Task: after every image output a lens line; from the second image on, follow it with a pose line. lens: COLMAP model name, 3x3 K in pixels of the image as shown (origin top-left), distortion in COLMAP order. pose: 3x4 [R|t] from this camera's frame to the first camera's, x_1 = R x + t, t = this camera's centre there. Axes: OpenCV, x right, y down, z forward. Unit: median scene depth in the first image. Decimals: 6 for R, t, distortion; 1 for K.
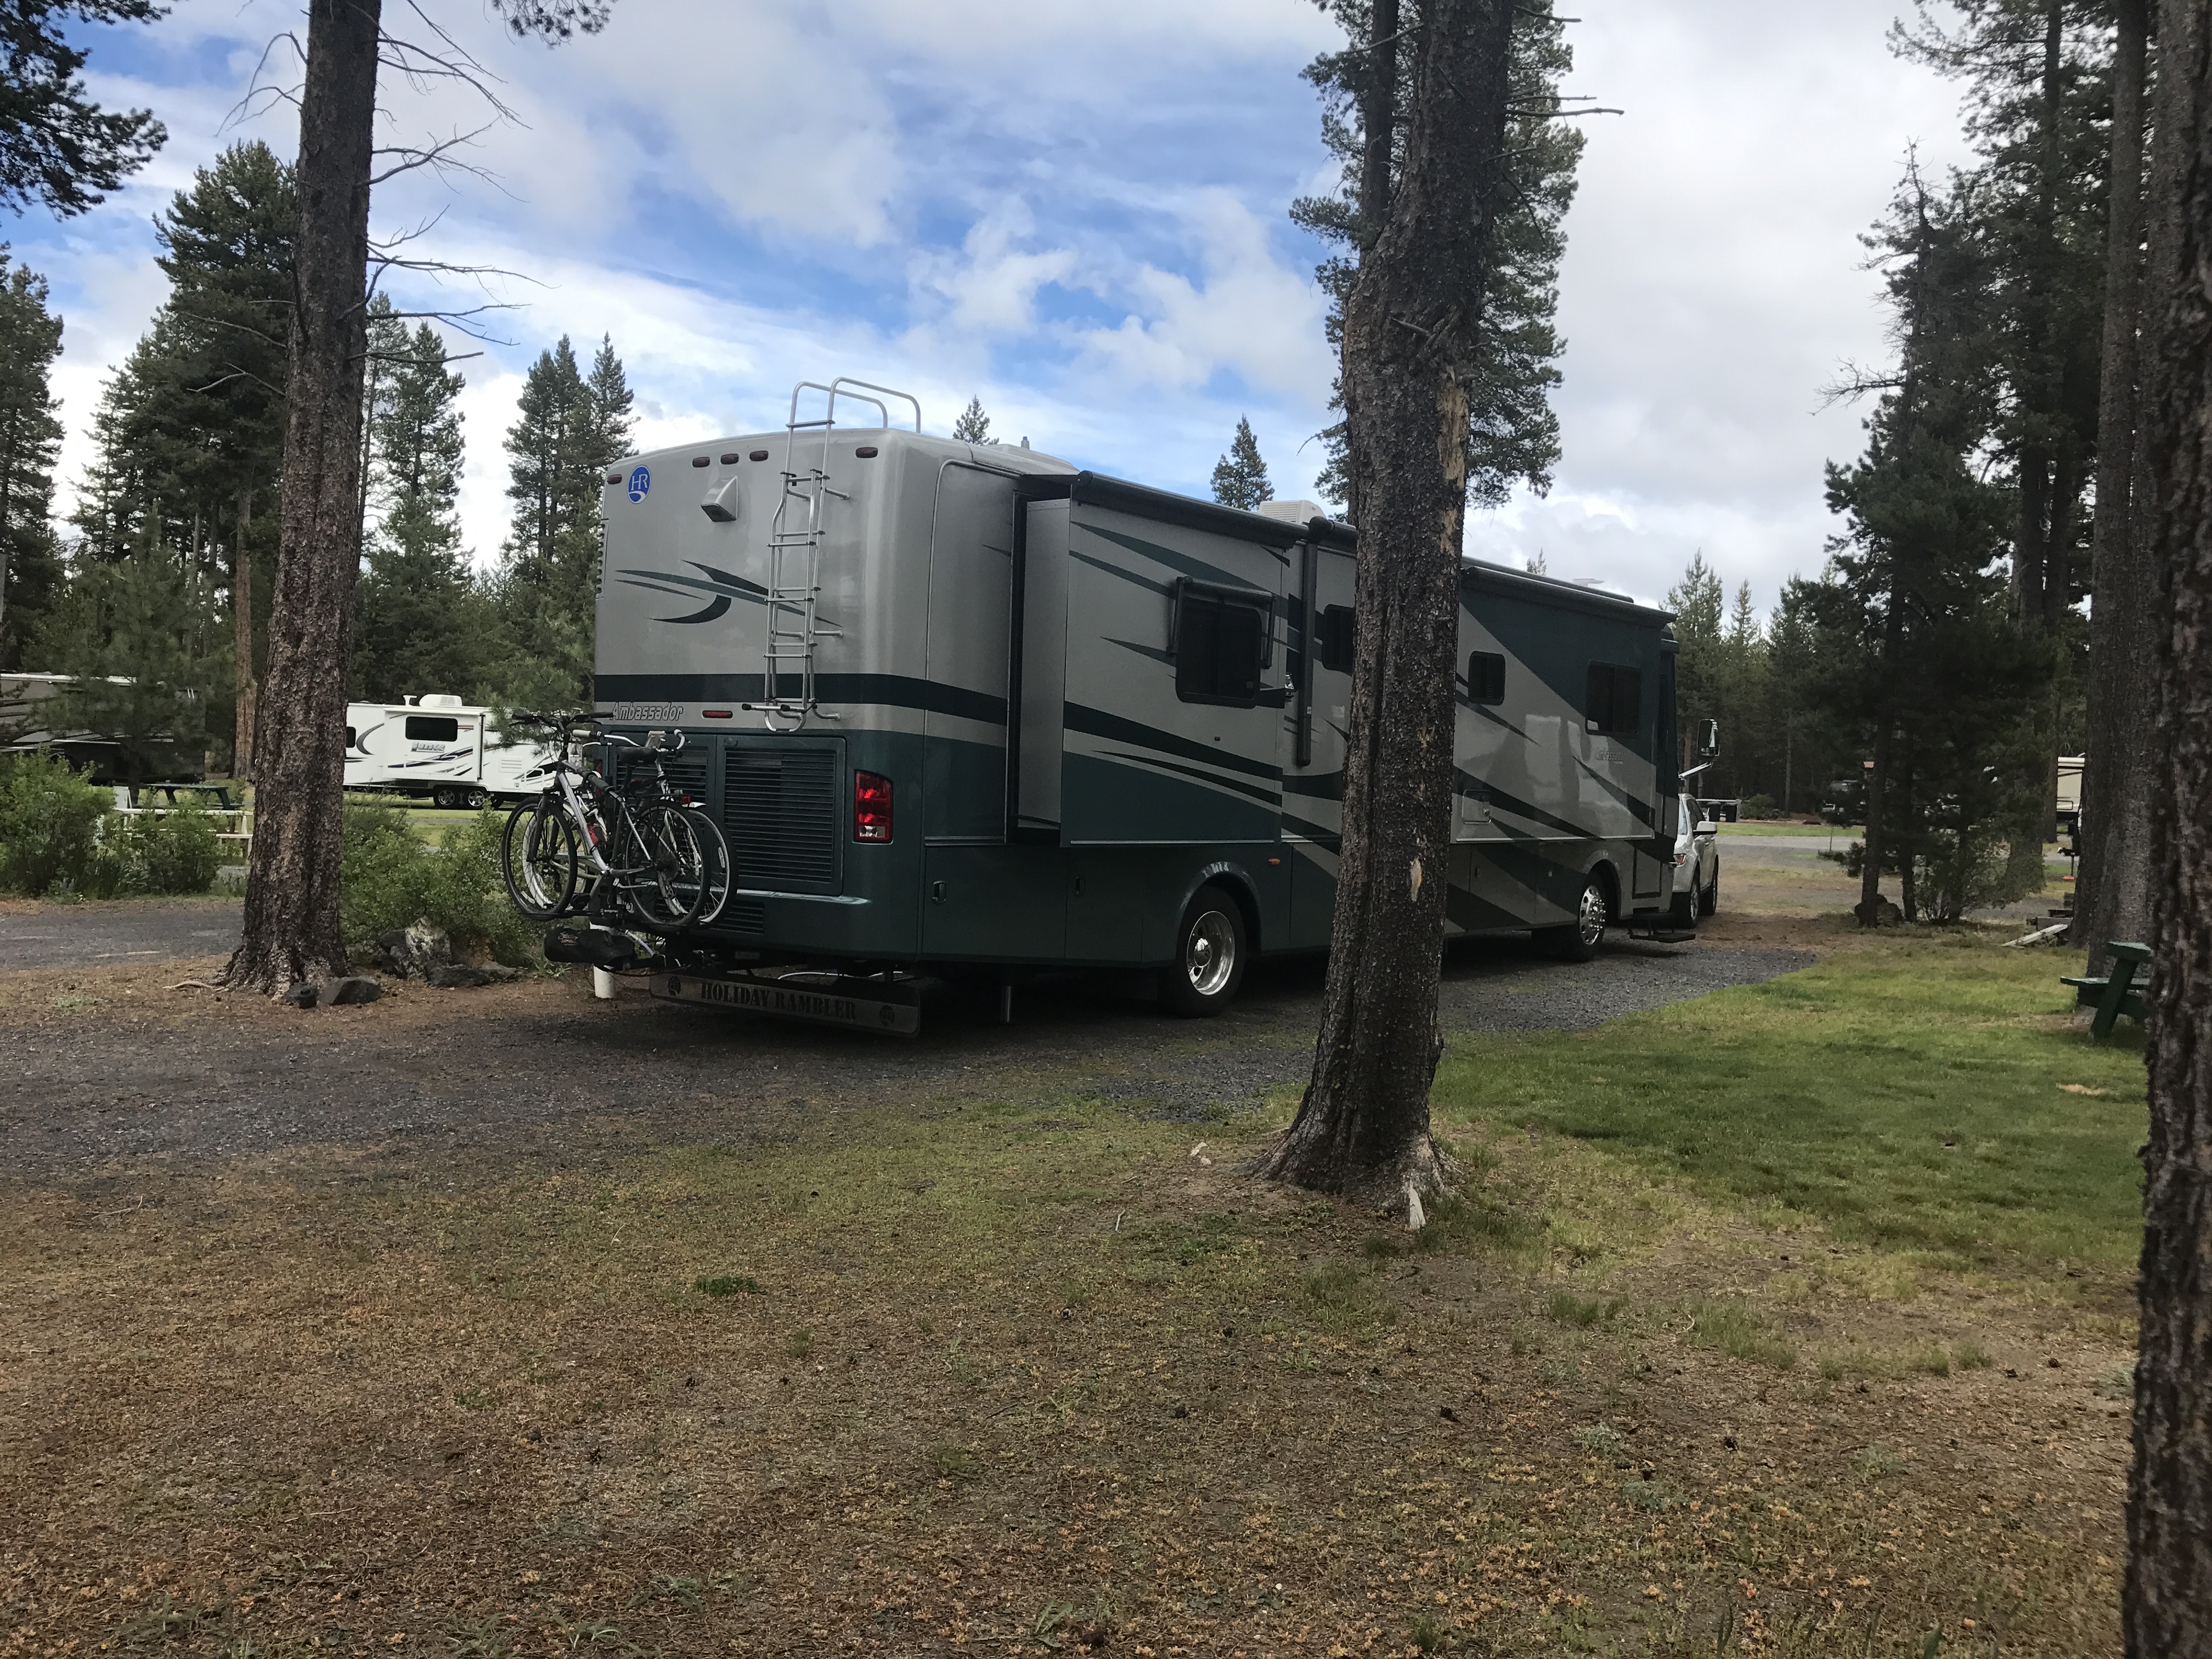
lens RADIAL K [[1773.4, 0, 1108.8], [0, 1773.4, 829.0], [0, 0, 1]] dist [0.007541, -0.024001]
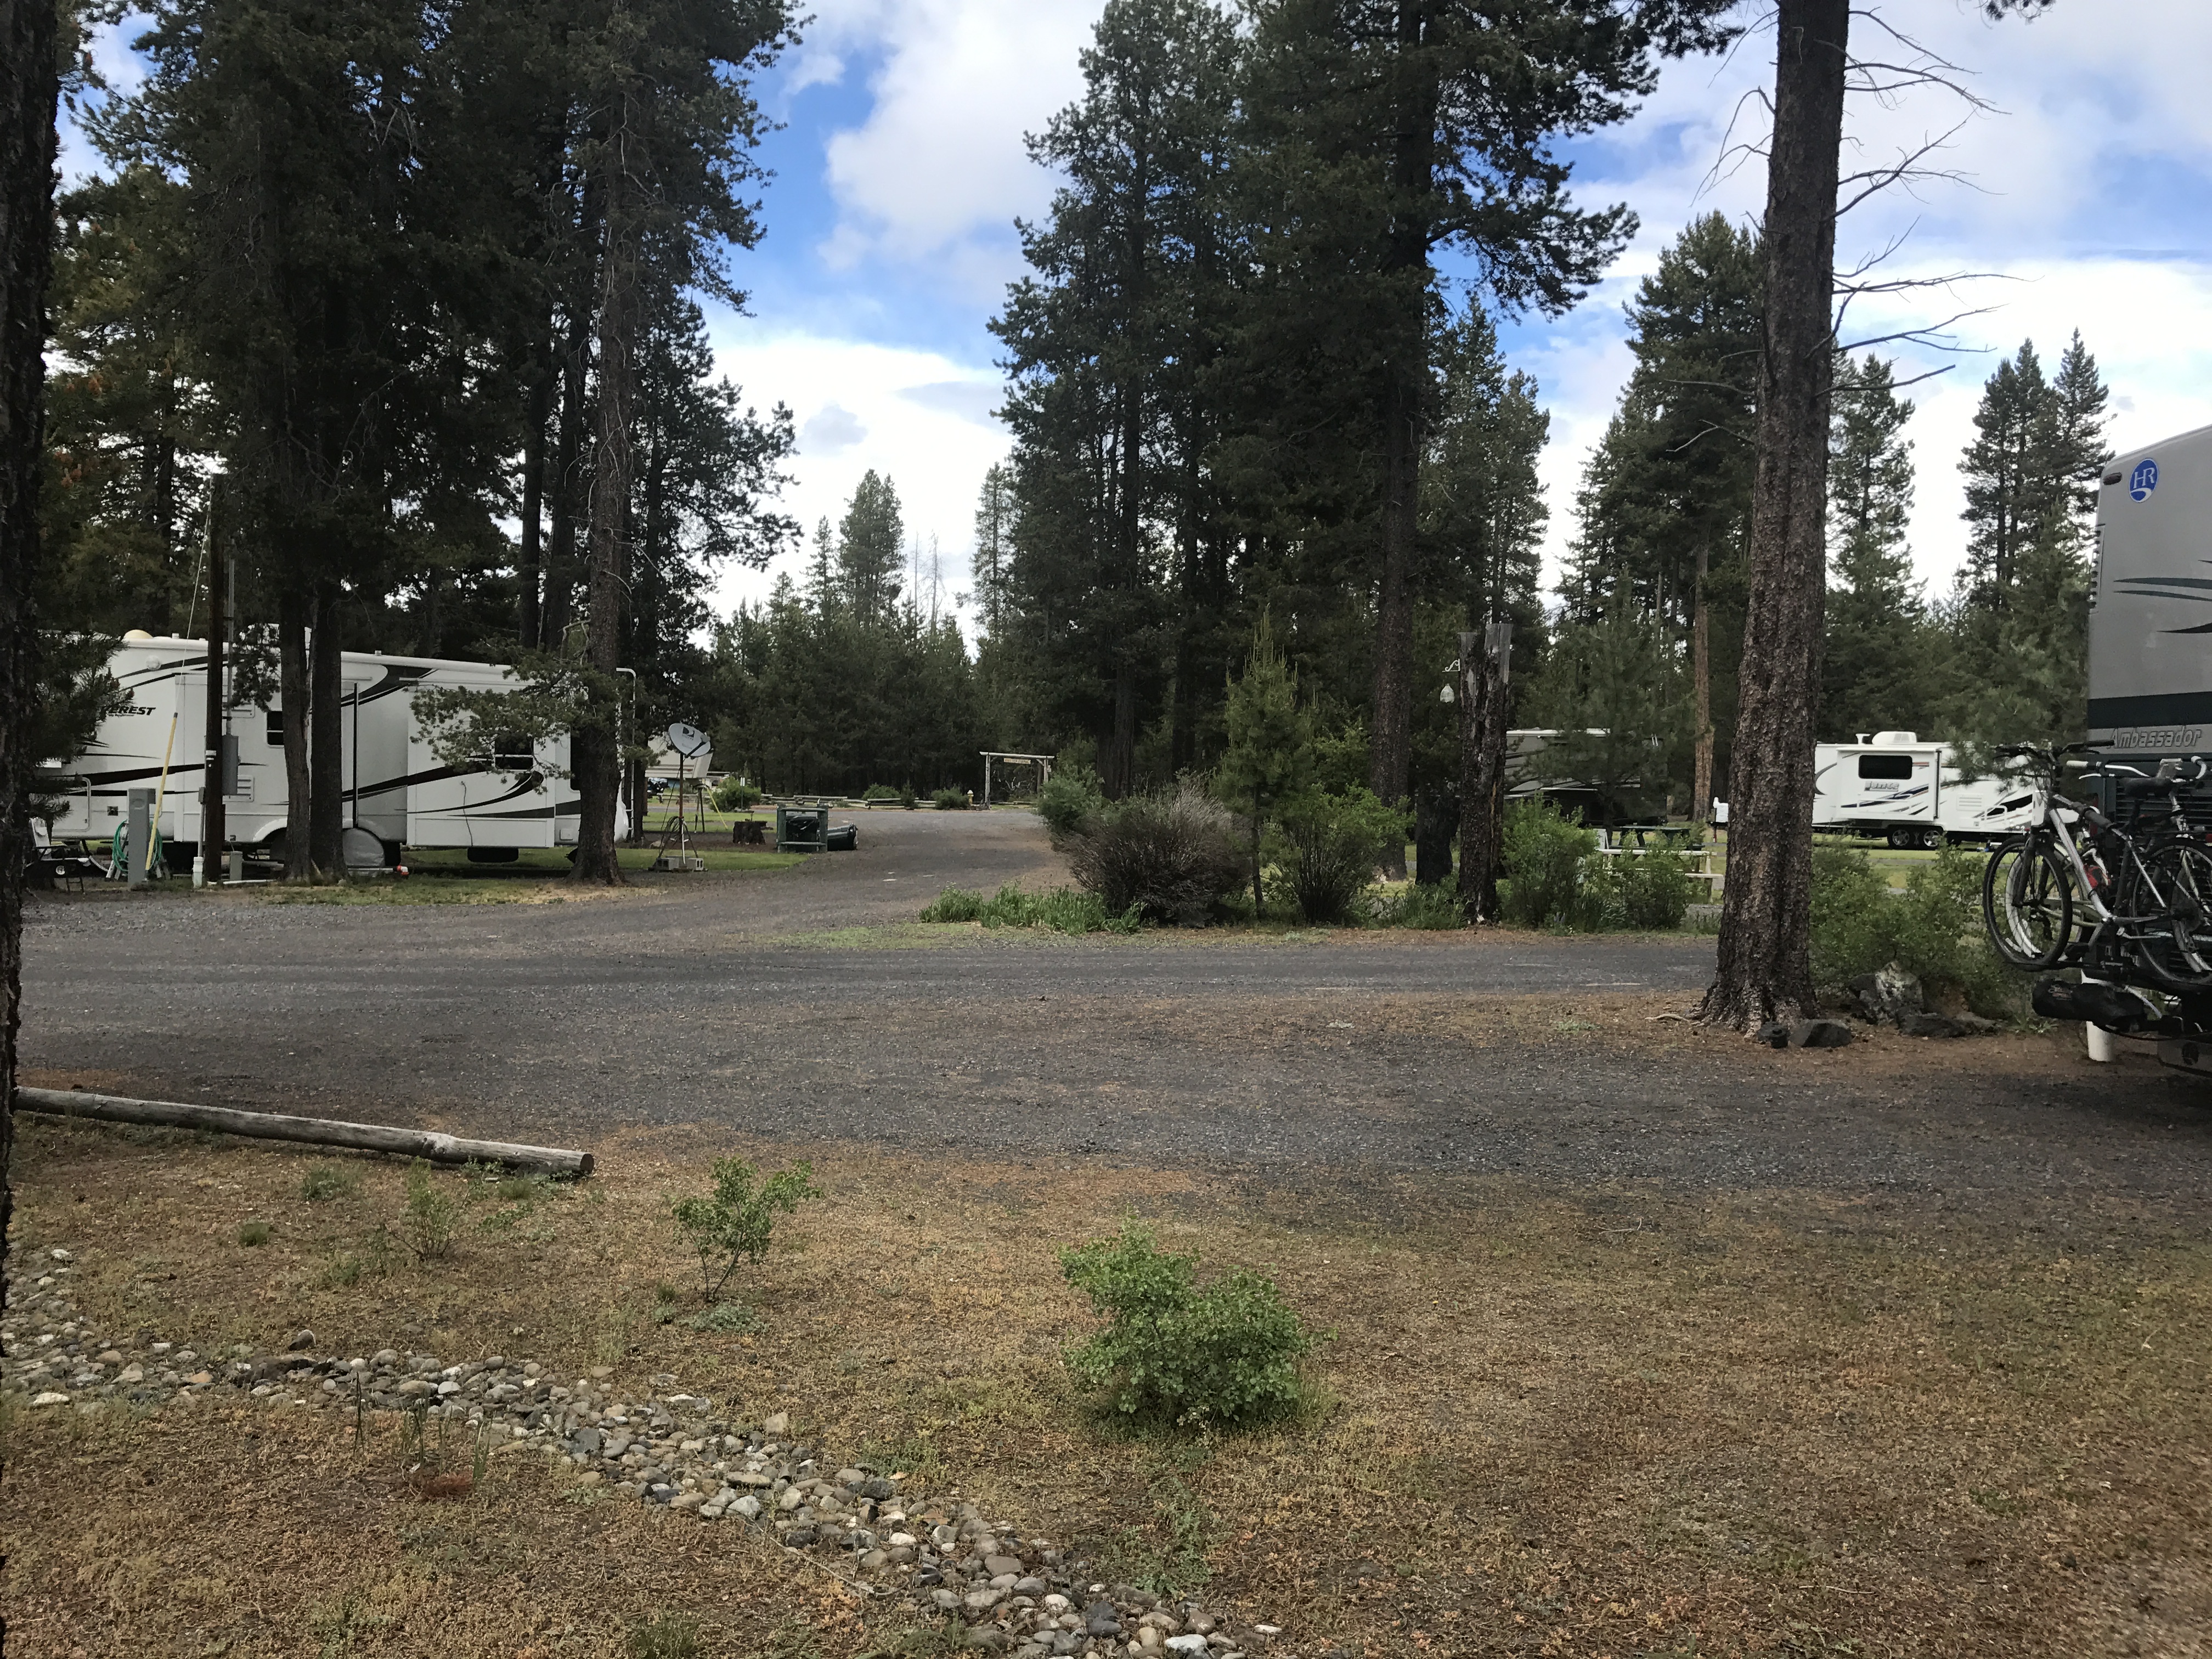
lens RADIAL K [[1773.4, 0, 1112.0], [0, 1773.4, 850.0], [0, 0, 1]] dist [0.007541, -0.024001]
pose [[0.718193, -0.000954, -0.695843, -0.019759], [-0.006760, 0.999942, -0.008348, 0.000233], [0.695811, 0.010700, 0.718145, 0.013897]]
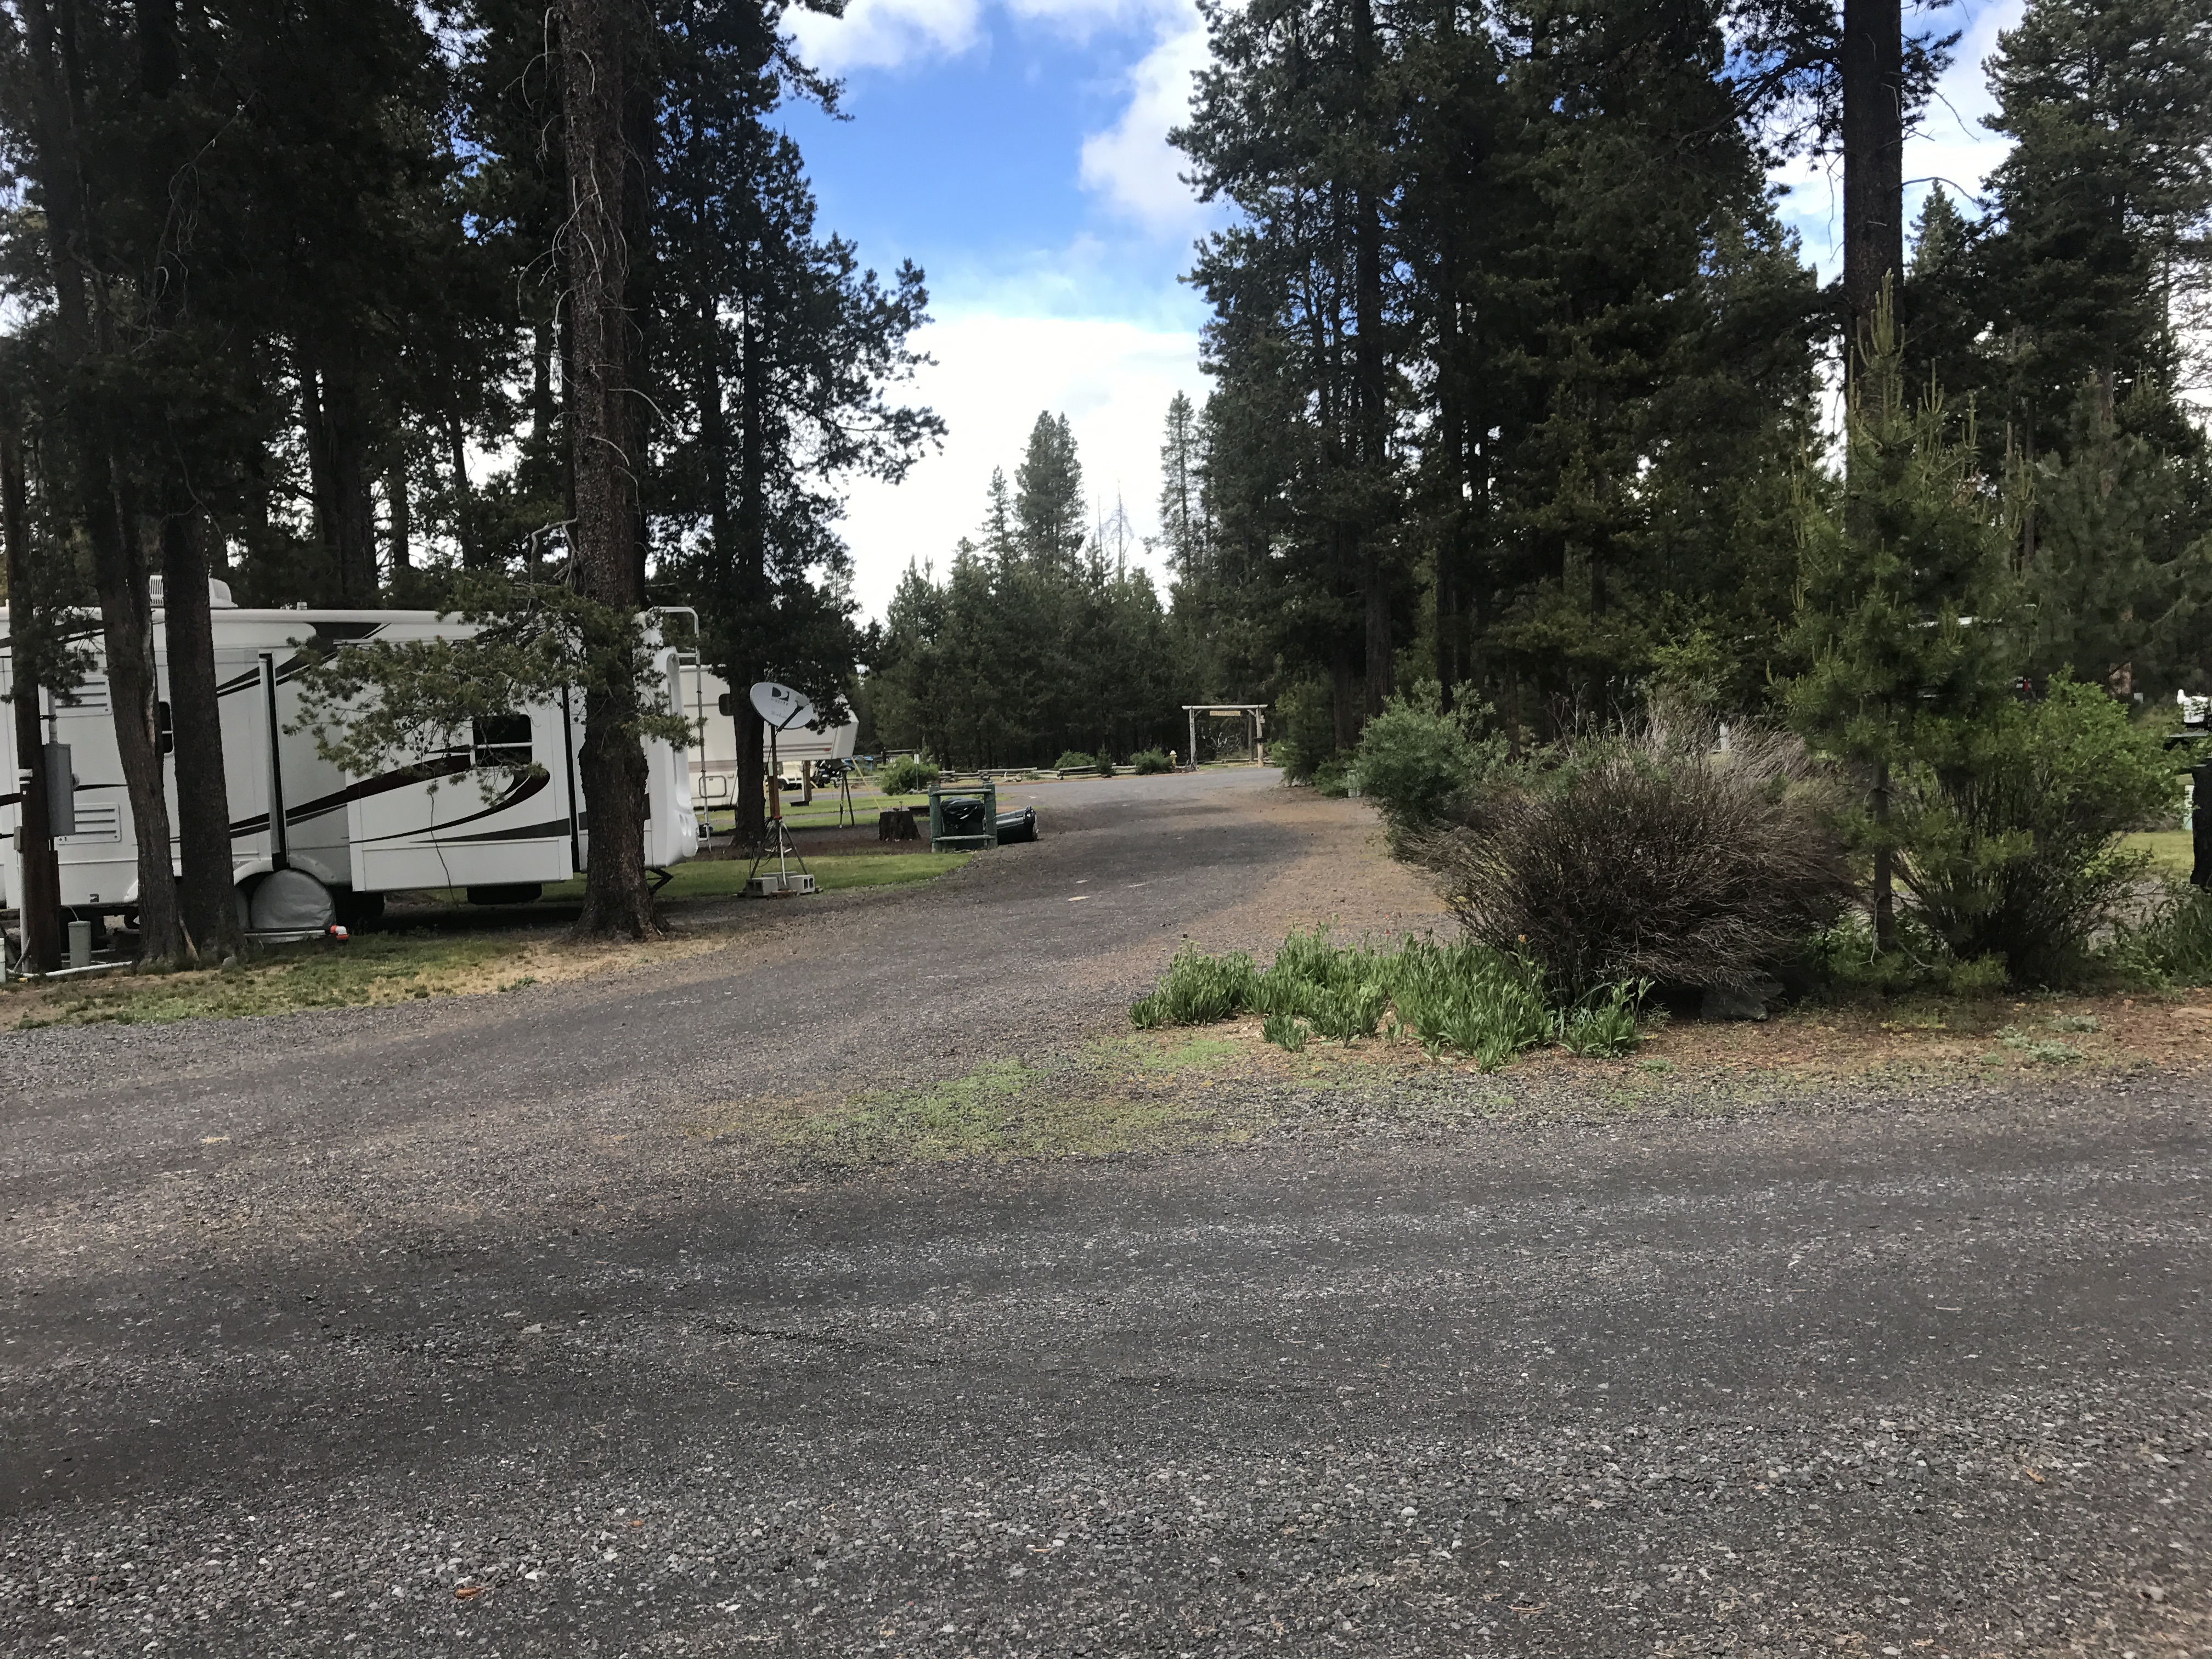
lens RADIAL K [[1773.4, 0, 997.0], [0, 1773.4, 931.6], [0, 0, 1]] dist [0.007541, -0.024001]
pose [[0.582714, 0.012375, -0.812583, -0.294087], [0.055042, 0.996987, 0.054655, -0.014702], [0.810811, -0.076575, 0.580277, 0.241855]]
